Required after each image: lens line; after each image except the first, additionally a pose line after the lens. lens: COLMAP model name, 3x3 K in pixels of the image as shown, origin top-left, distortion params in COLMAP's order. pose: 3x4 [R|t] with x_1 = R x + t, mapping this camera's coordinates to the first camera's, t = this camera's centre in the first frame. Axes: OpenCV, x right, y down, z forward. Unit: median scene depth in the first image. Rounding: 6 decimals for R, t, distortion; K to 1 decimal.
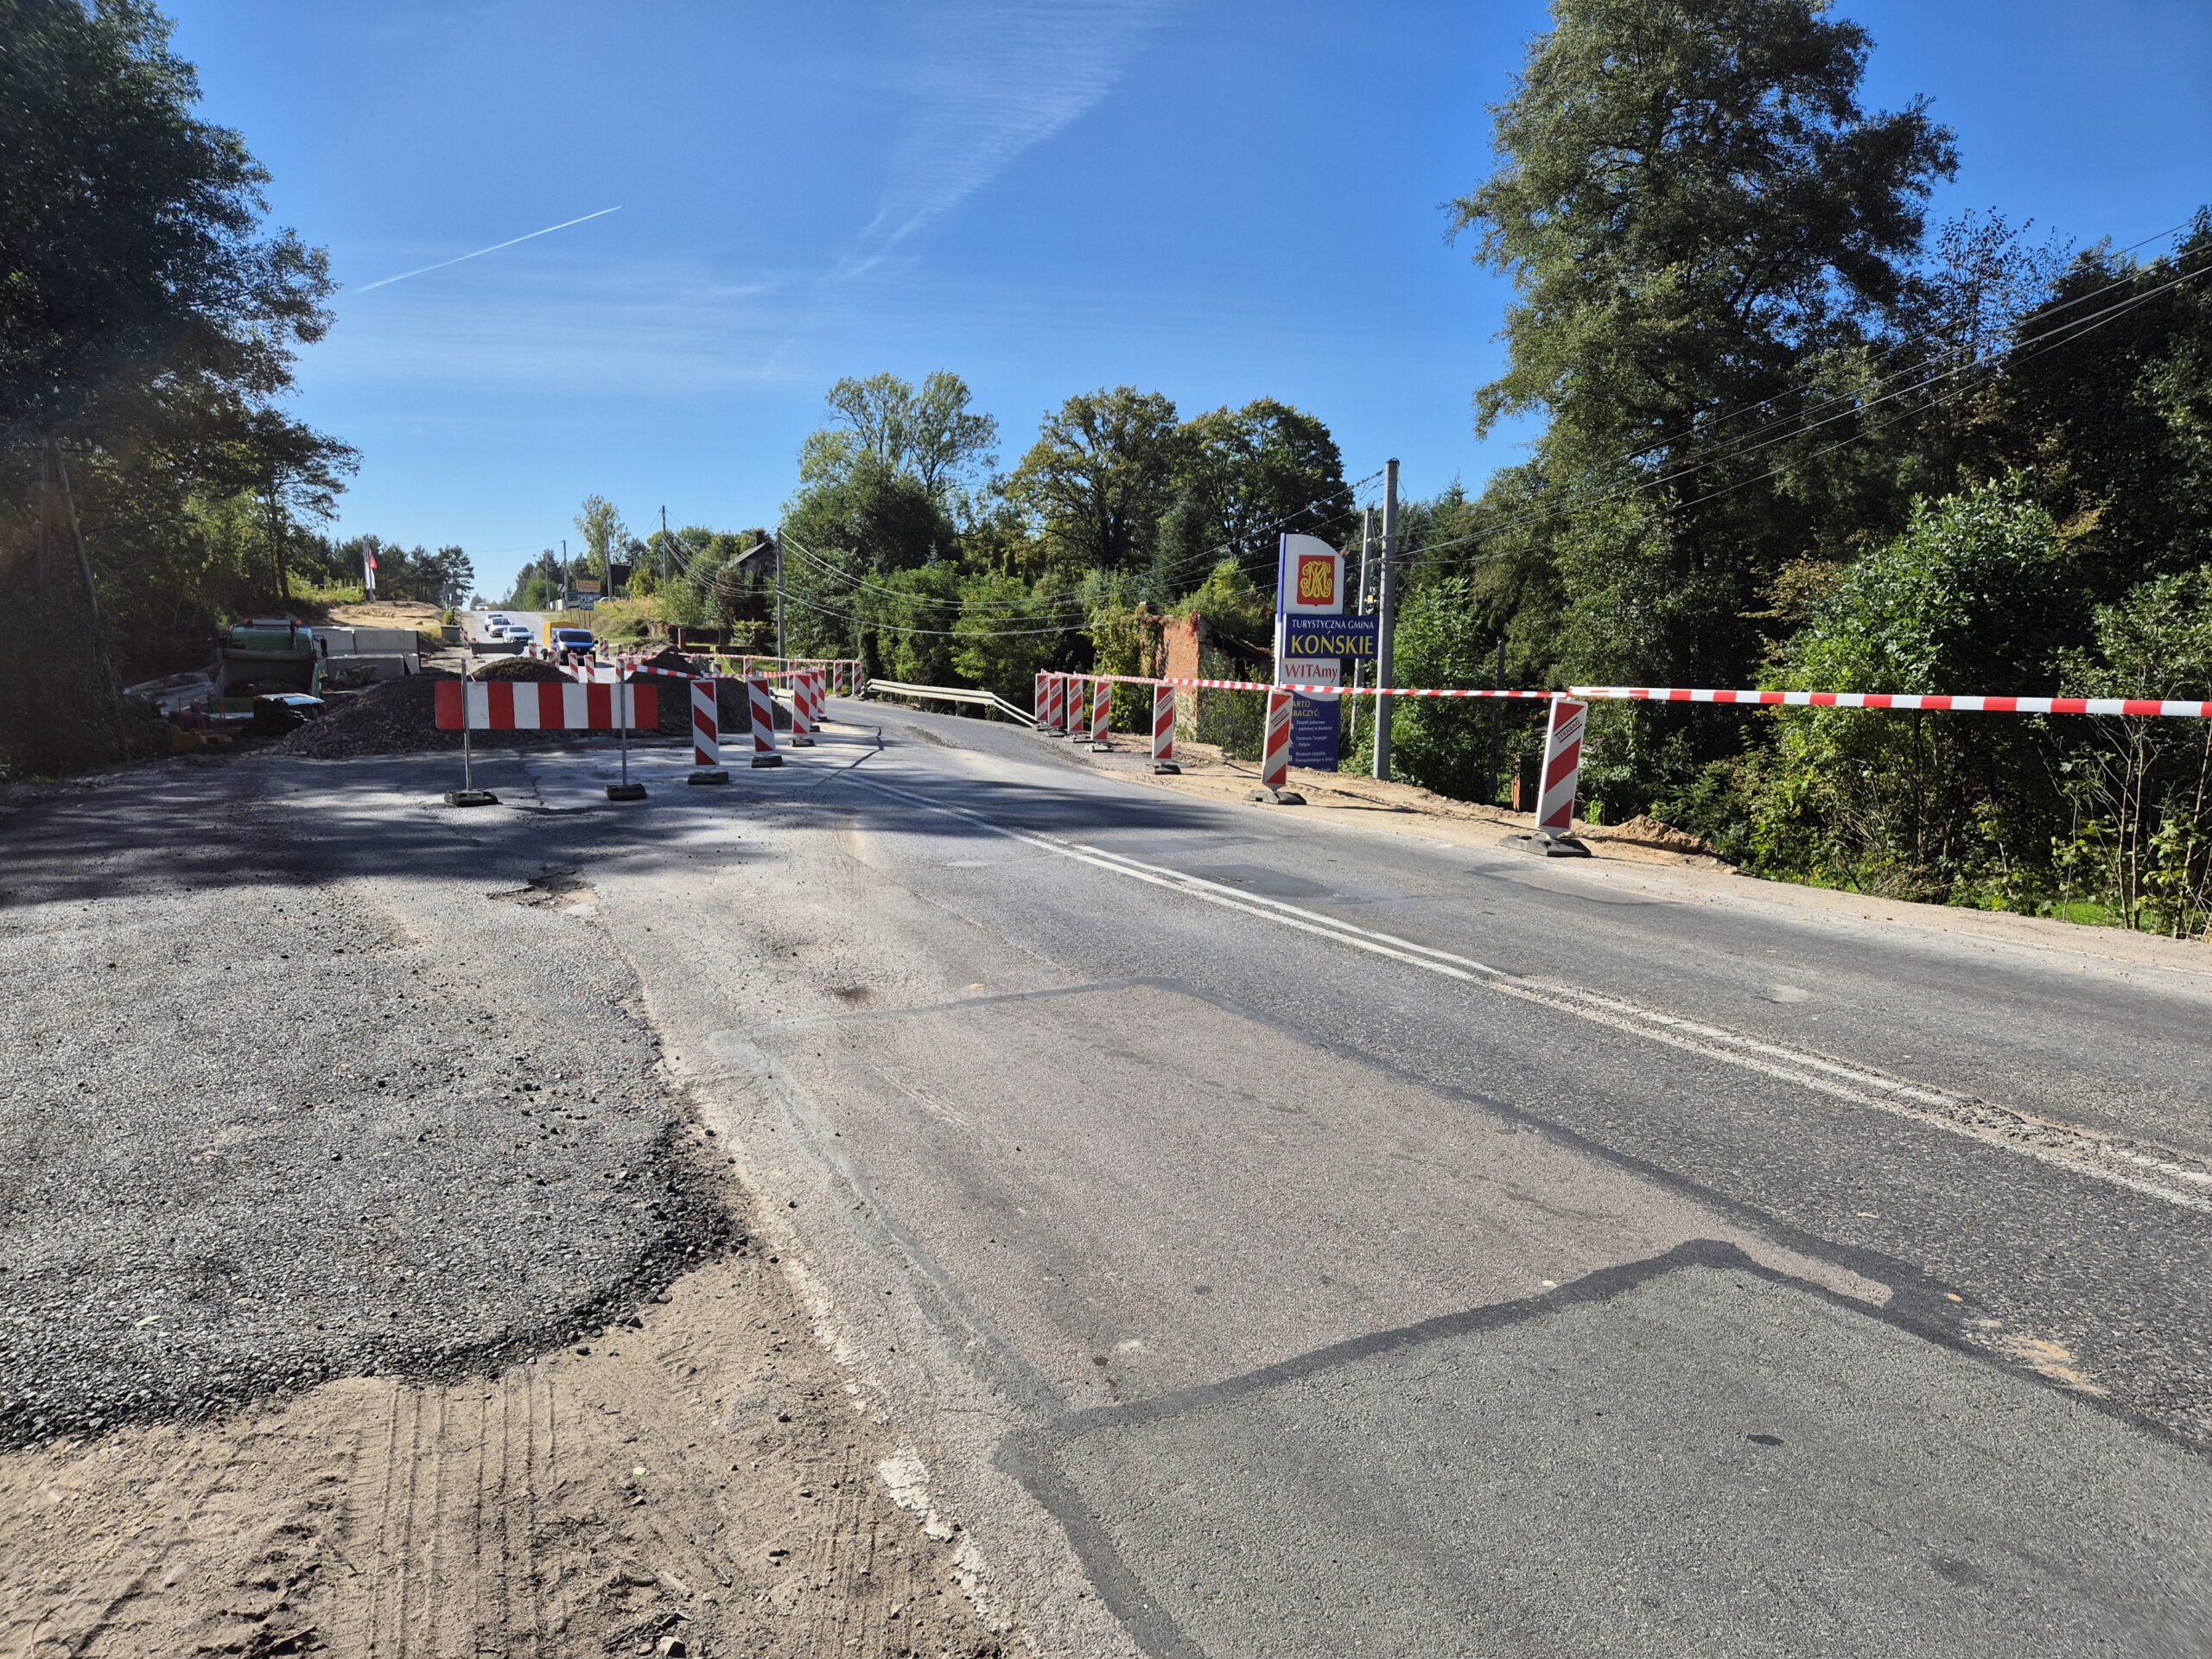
lens RADIAL K [[1457.5, 0, 1113.6], [0, 1457.5, 842.3], [0, 0, 1]] dist [0.063596, -0.064659]
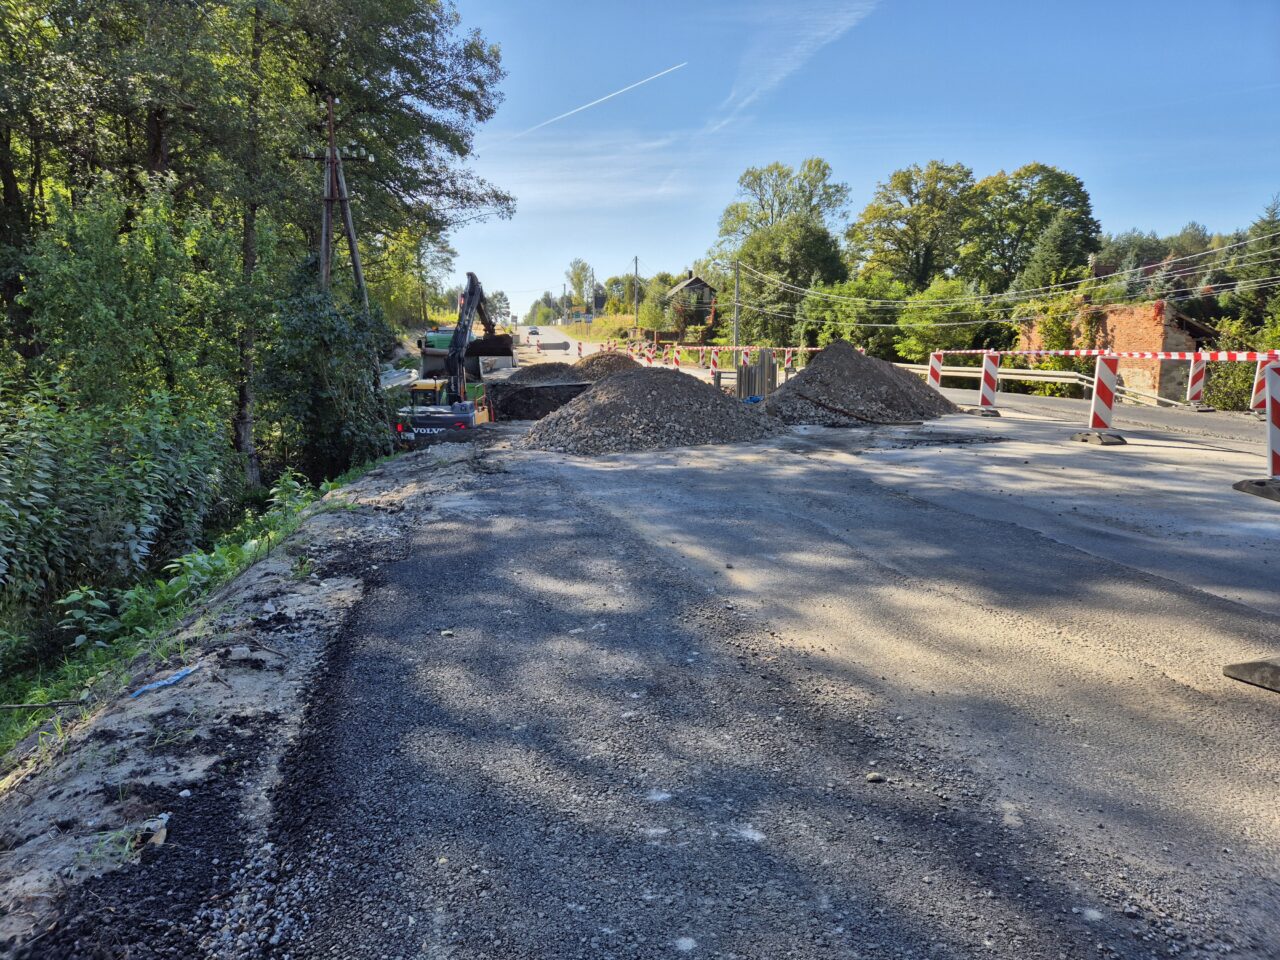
lens RADIAL K [[844.3, 0, 628.6], [0, 844.3, 465.3], [0, 0, 1]] dist [0.064990, -0.068150]
pose [[0.967133, 0.019489, -0.253522, -0.094032], [-0.016605, 0.999771, 0.013511, -0.014684], [0.253727, -0.008857, 0.967235, 0.121353]]
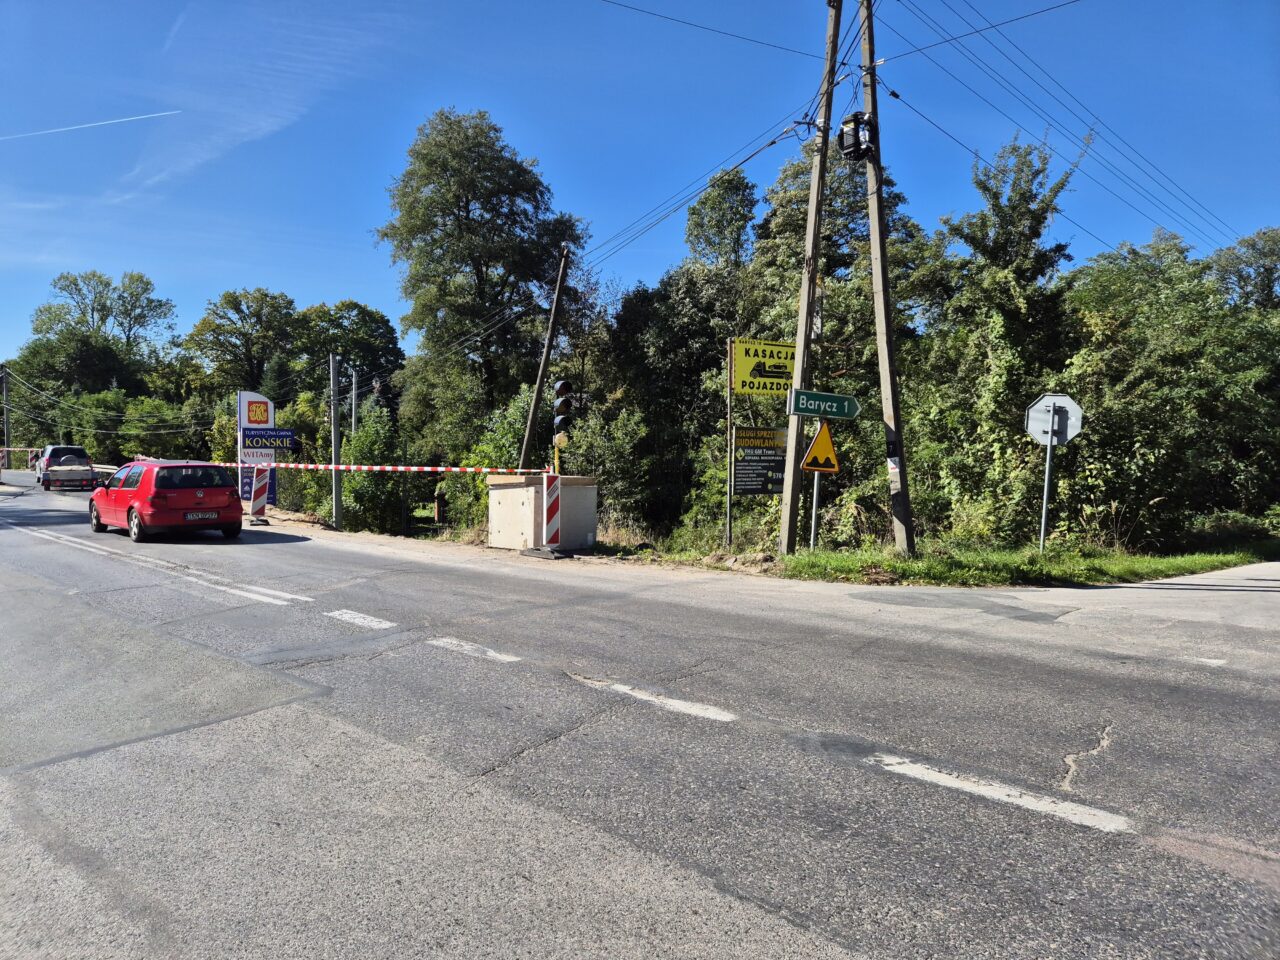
lens RADIAL K [[837.8, 0, 636.7], [0, 837.8, 484.6], [0, 0, 1]] dist [0.059352, -0.063030]
pose [[0.924738, -0.023635, 0.379870, 0.044255], [0.052330, 0.996487, -0.065391, 0.008883], [-0.376990, 0.080348, 0.922726, -0.084876]]
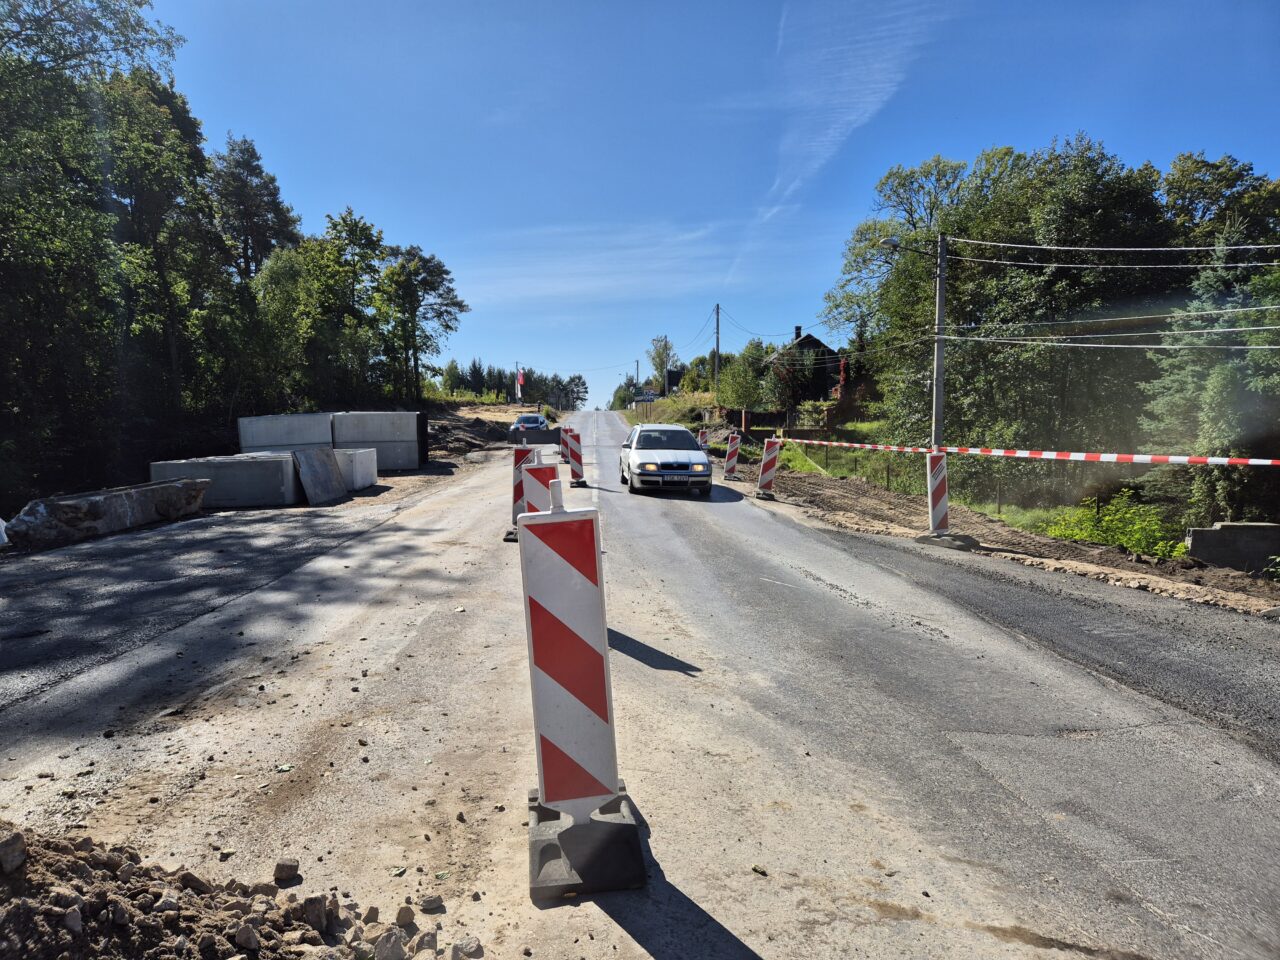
lens RADIAL K [[837.8, 0, 636.7], [0, 837.8, 484.6], [0, 0, 1]] dist [0.059352, -0.063030]
pose [[0.936322, 0.008198, -0.351046, -0.183114], [-0.032527, 0.997454, -0.063462, -0.068696], [0.349632, 0.070839, 0.934205, 0.522009]]
